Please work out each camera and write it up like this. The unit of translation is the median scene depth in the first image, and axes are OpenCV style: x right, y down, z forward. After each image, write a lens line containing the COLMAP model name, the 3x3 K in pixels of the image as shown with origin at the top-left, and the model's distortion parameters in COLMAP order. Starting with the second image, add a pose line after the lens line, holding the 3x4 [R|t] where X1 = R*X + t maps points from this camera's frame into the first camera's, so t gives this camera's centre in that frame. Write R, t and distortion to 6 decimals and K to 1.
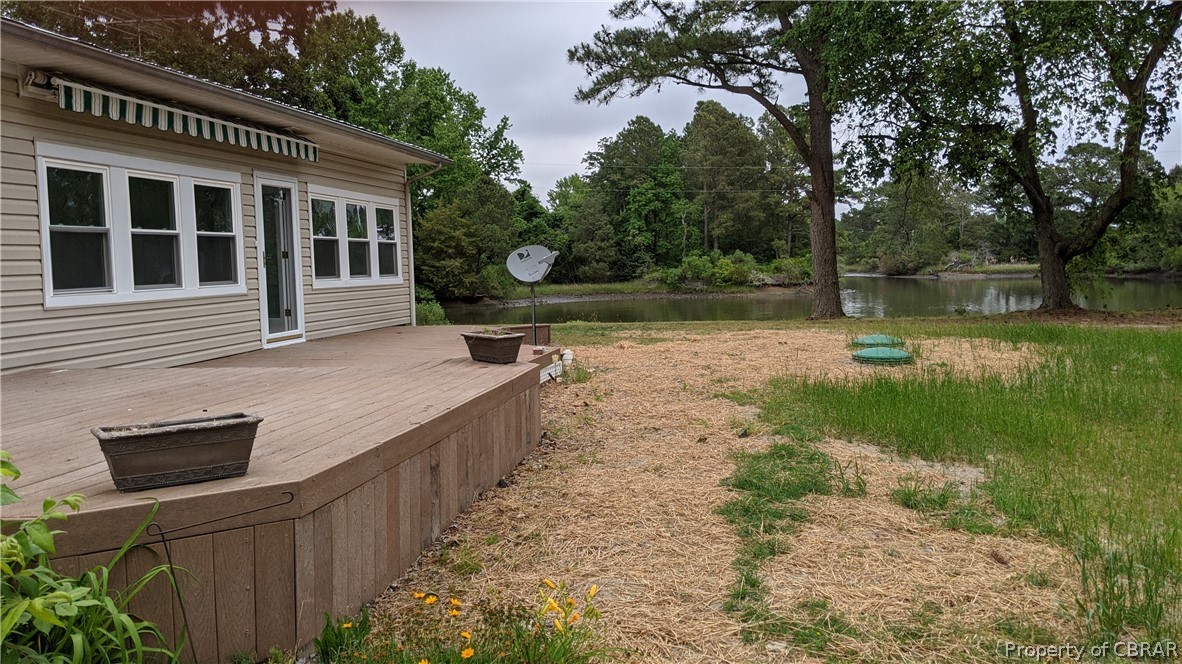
lens RADIAL K [[915.0, 0, 591.0], [0, 915.0, 332.0], [0, 0, 1]] dist [0.002053, -0.084208]
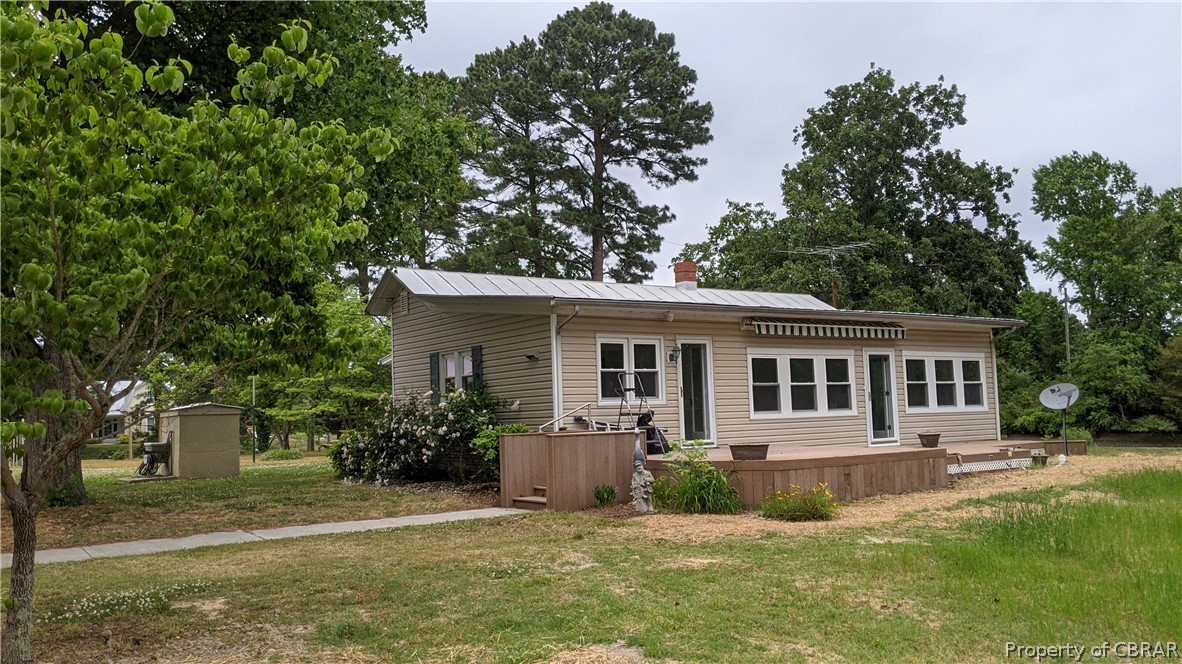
lens RADIAL K [[947.1, 0, 591.0], [0, 947.1, 332.0], [0, 0, 1]] dist [-0.118644, -0.000825]
pose [[0.699817, -0.056172, -0.712111, 0.567945], [-0.046802, 0.991156, -0.124178, 0.048070], [0.712788, 0.120230, 0.690998, -0.661184]]
